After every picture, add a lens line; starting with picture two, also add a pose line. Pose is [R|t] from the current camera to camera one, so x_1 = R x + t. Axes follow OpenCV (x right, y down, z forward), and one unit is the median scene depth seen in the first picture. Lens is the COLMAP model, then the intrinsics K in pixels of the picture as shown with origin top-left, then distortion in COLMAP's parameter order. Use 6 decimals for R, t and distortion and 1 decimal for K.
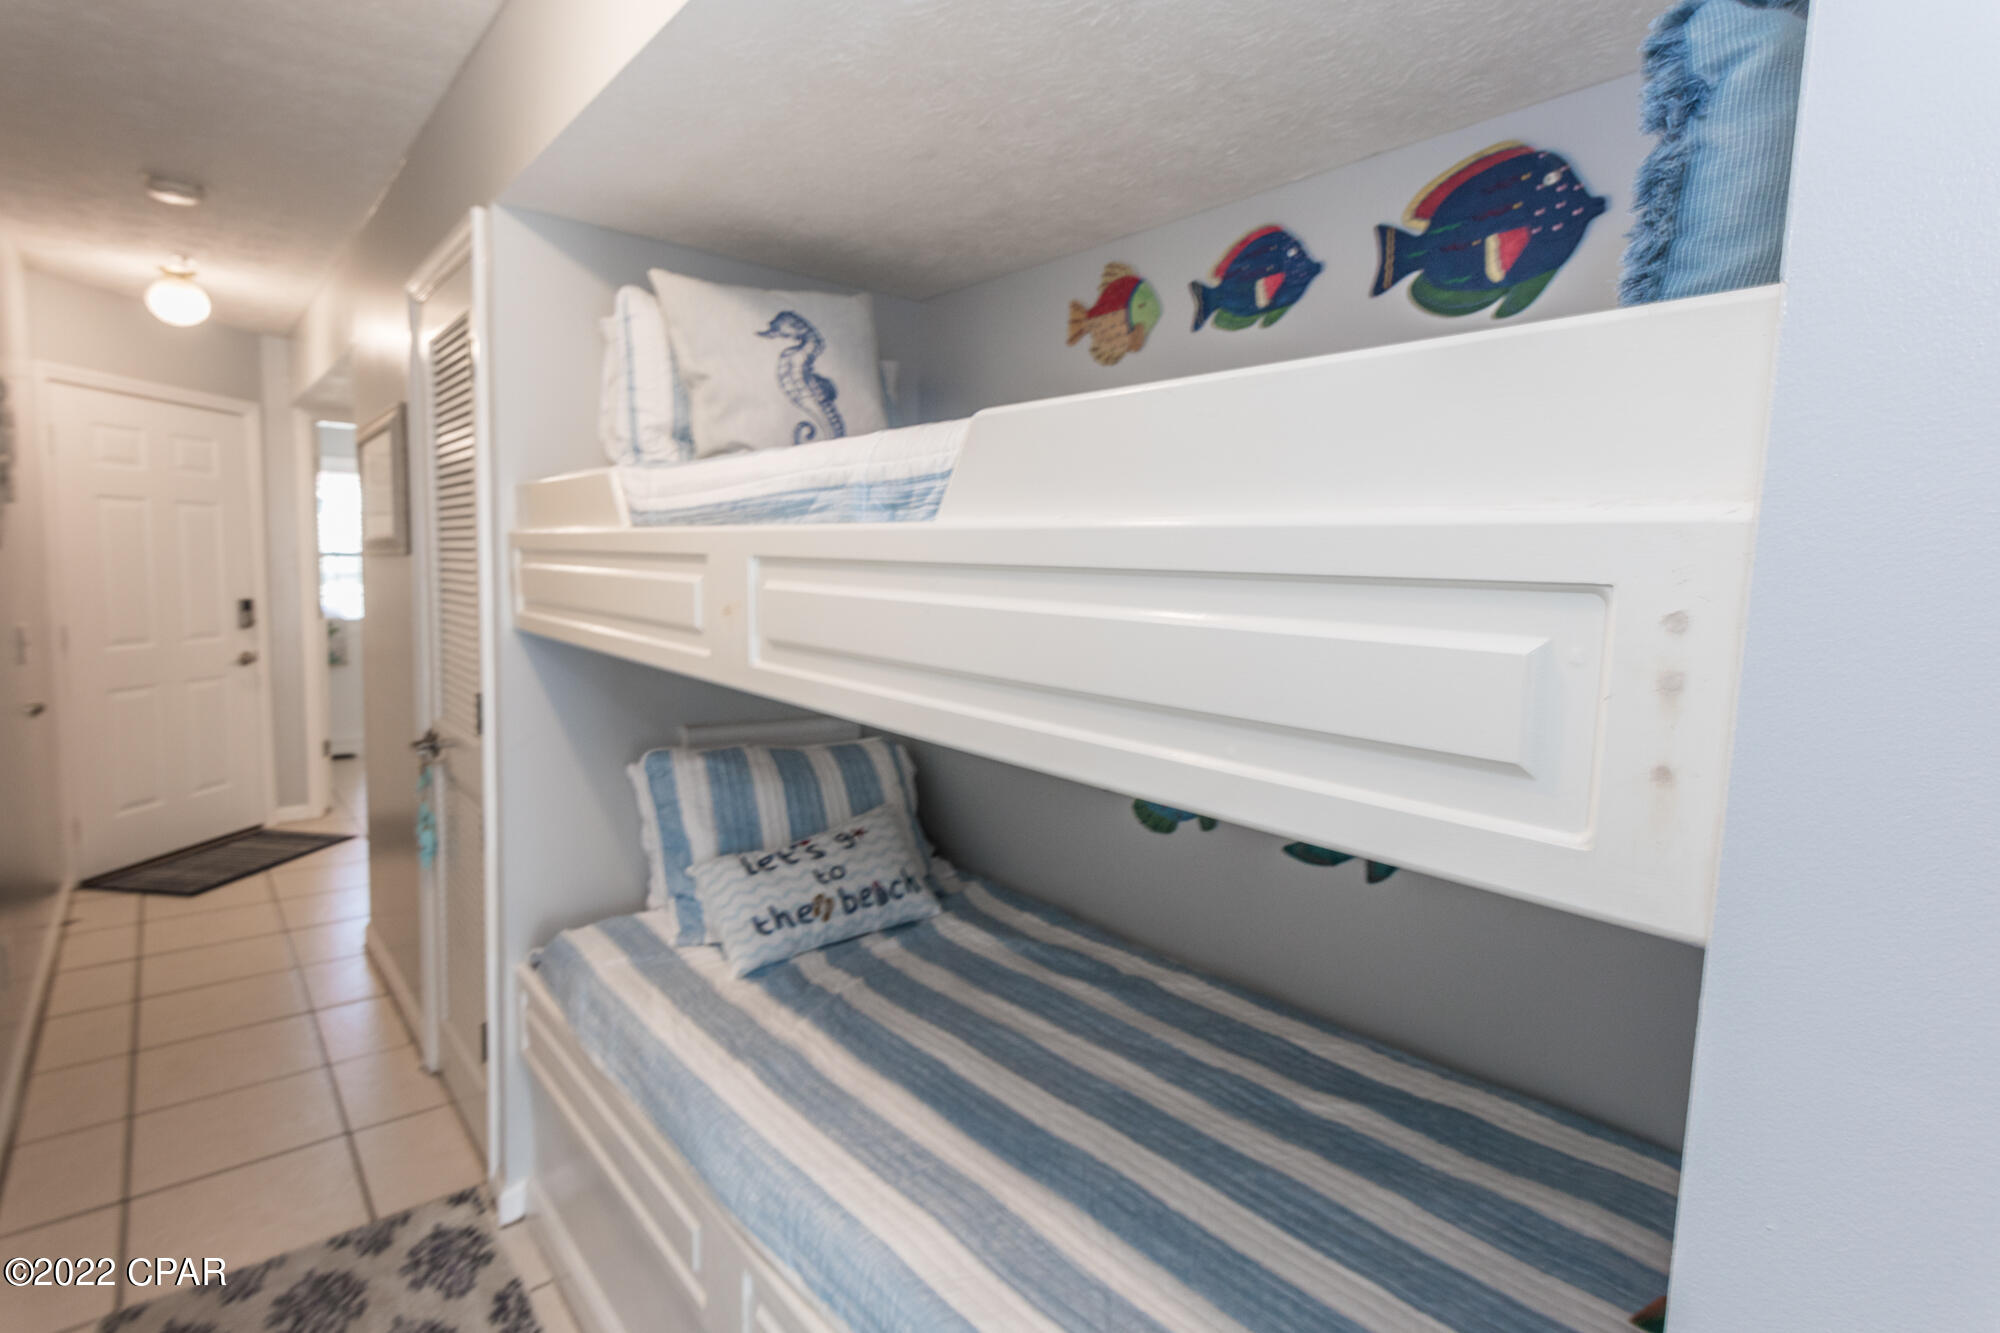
lens RADIAL K [[959.7, 0, 972.0], [0, 959.7, 653.3], [0, 0, 1]] dist [0.005367, -0.001468]
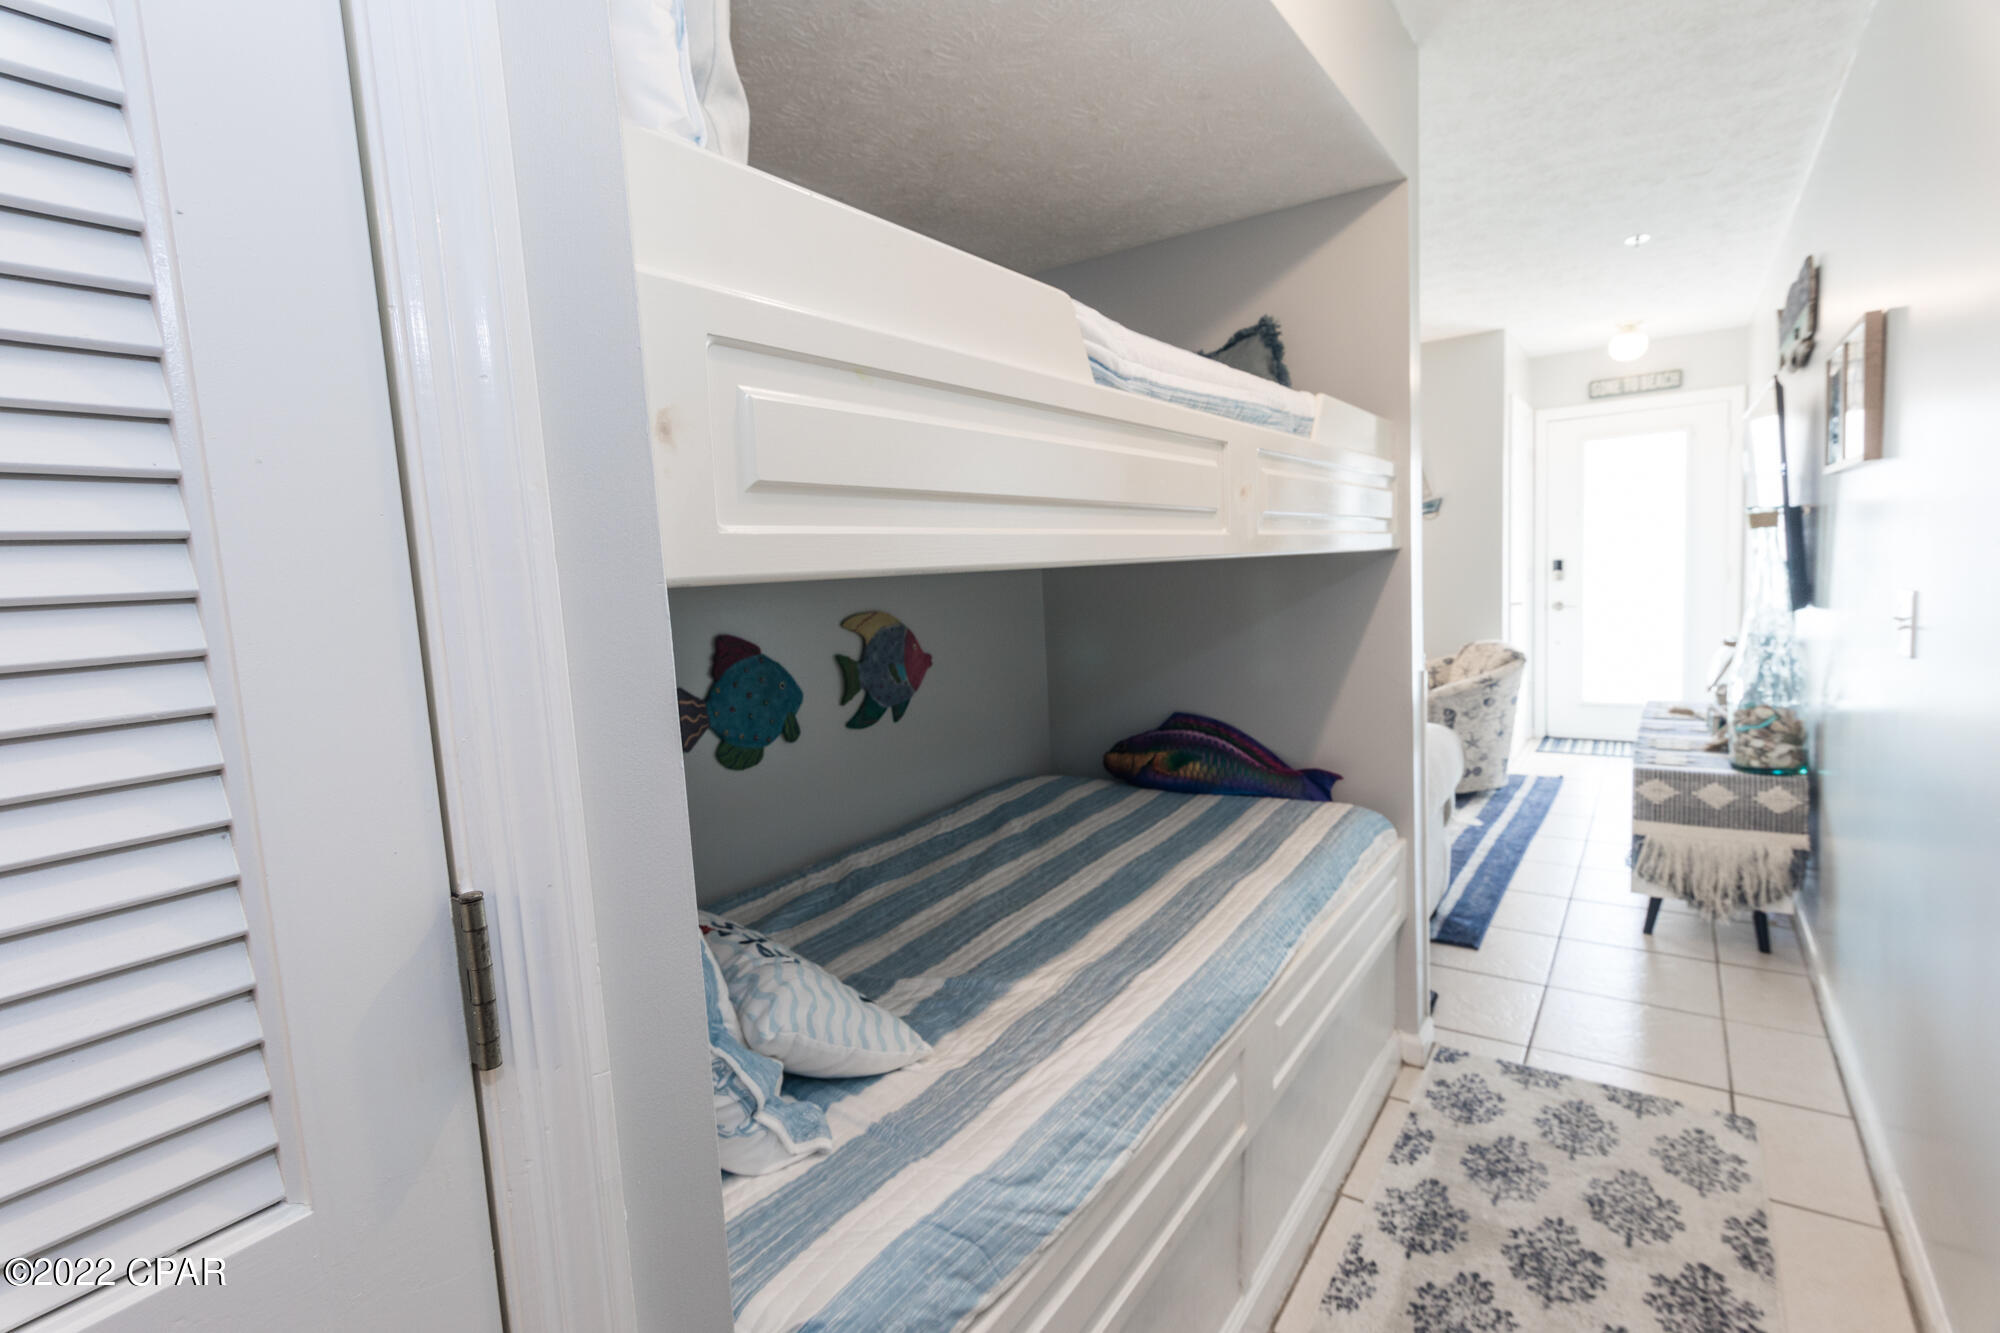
lens RADIAL K [[959.7, 0, 989.8], [0, 959.7, 667.7], [0, 0, 1]] dist [0.005367, -0.001468]
pose [[-0.274555, -0.099236, 0.956437, -1.040613], [0.135140, 0.980806, 0.140557, -0.024255], [-0.952028, 0.167844, -0.255875, 1.288204]]
